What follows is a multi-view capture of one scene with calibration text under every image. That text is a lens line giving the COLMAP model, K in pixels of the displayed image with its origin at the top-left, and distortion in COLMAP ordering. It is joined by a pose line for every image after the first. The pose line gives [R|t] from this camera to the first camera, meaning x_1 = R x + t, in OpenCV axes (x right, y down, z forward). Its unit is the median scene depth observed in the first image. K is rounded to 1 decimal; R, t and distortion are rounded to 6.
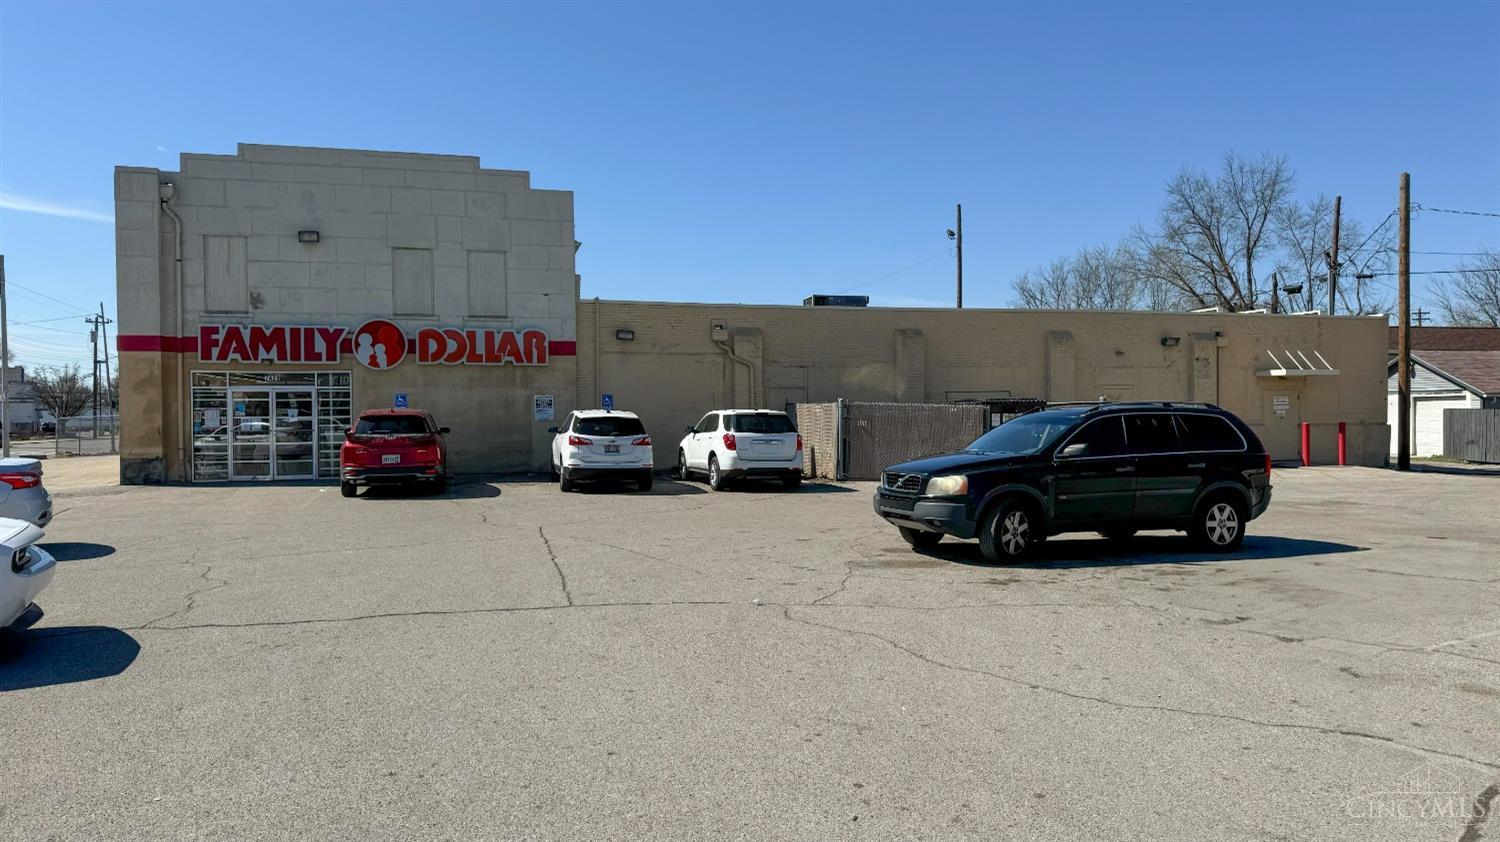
lens RADIAL K [[1057.0, 0, 750.4], [0, 1057.0, 420.8], [0, 0, 1]] dist [-0.006631, -0.007144]
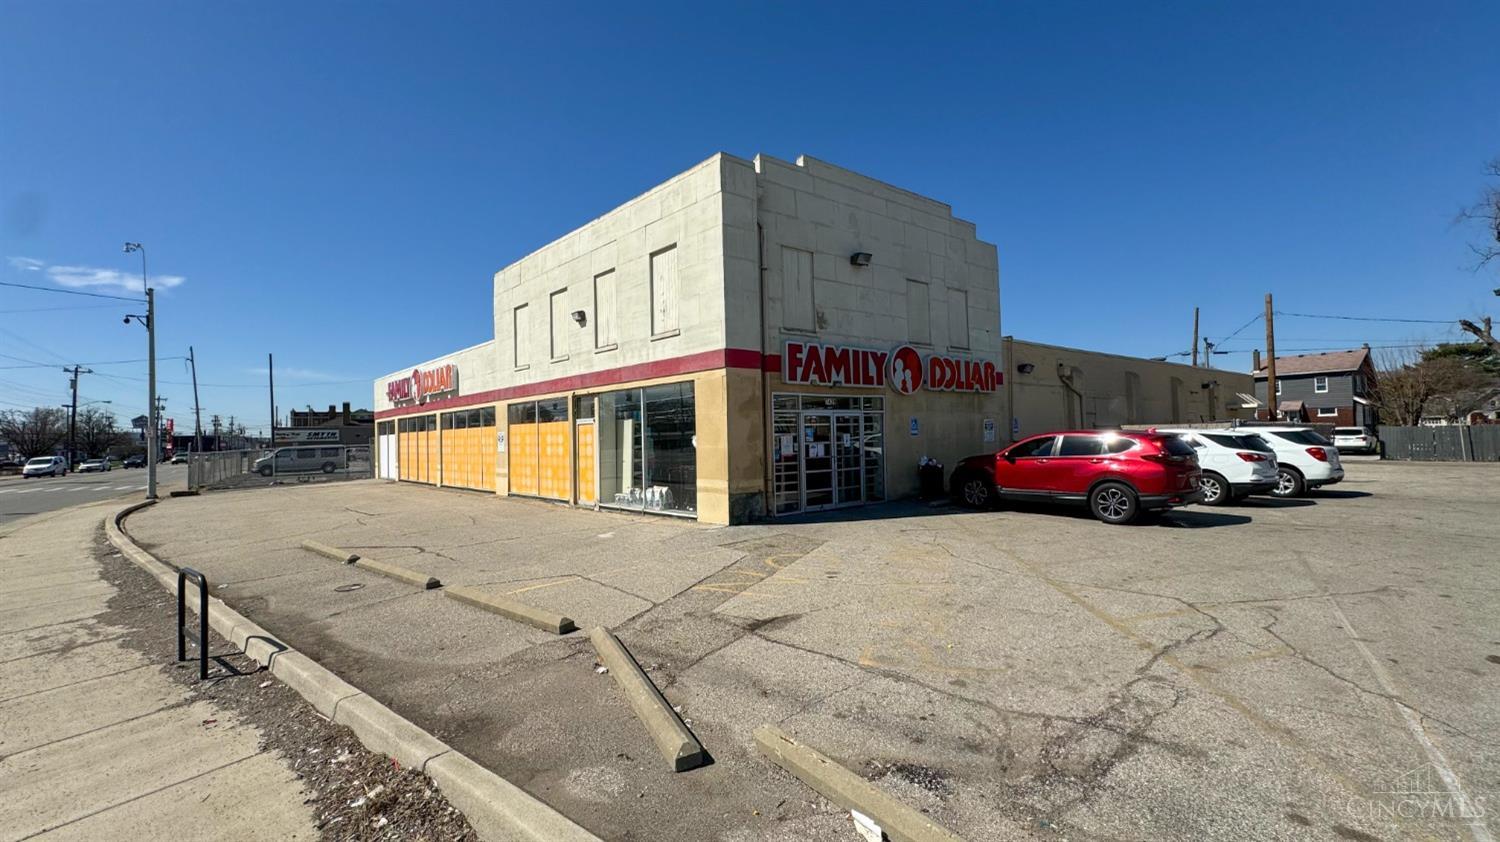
lens RADIAL K [[615.1, 0, 749.9], [0, 615.1, 421.2], [0, 0, 1]] dist [-0.000029, -0.000118]
pose [[0.939718, -0.006780, 0.341882, -0.719785], [0.019488, 0.999240, -0.033749, -0.005574], [-0.341394, 0.038378, 0.939137, 0.506761]]
